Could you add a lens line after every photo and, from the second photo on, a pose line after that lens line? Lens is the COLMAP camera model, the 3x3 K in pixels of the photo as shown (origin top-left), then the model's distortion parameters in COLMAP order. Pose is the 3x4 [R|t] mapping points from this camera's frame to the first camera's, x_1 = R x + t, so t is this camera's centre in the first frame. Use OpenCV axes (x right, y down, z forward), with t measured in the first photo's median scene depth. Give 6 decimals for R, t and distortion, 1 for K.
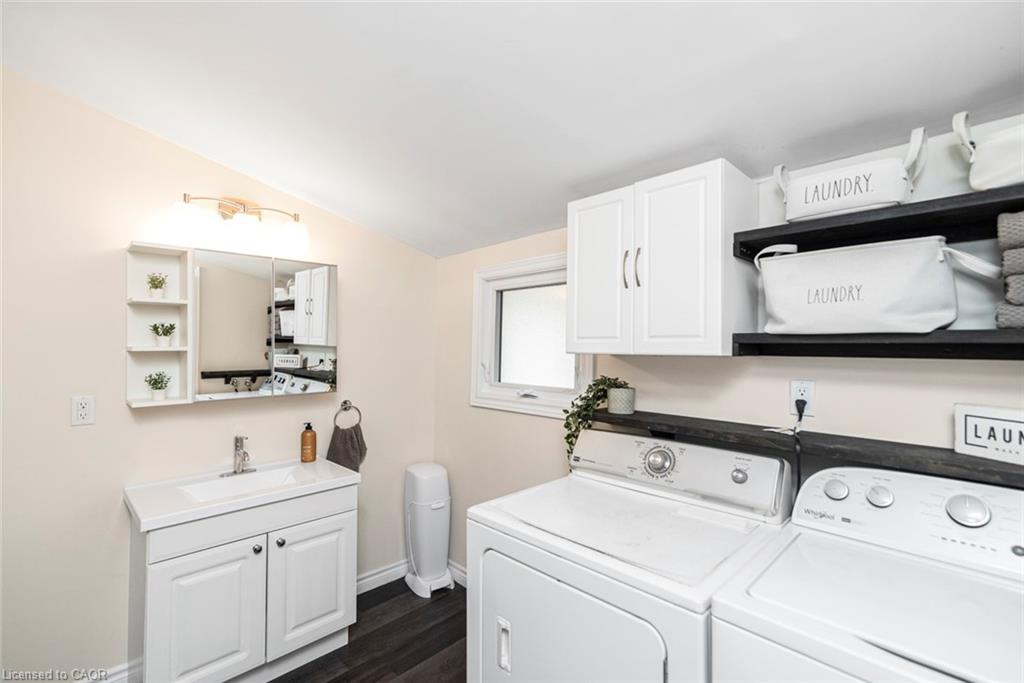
lens RADIAL K [[464.3, 0, 508.4], [0, 464.3, 341.9], [0, 0, 1]] dist [0.015561, -0.000439]
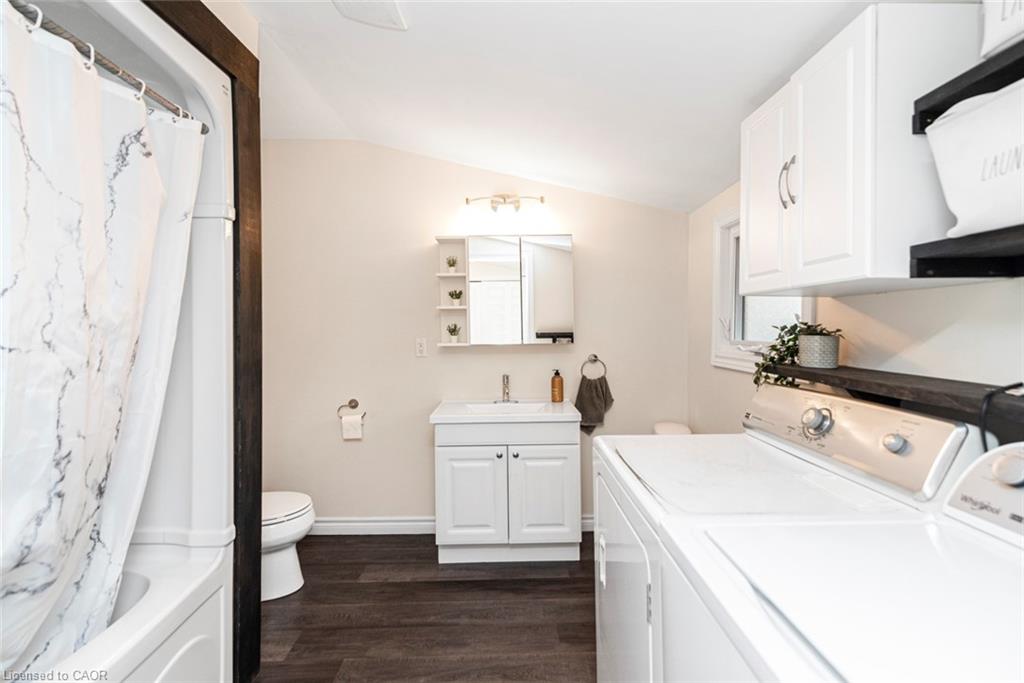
lens RADIAL K [[479.1, 0, 513.6], [0, 479.1, 326.1], [0, 0, 1]] dist [0.015610, -0.000052]
pose [[0.721828, -0.008592, -0.692019, 0.422649], [0.014971, 0.999883, 0.003202, 0.069811], [0.691910, -0.012671, 0.721872, 0.046623]]
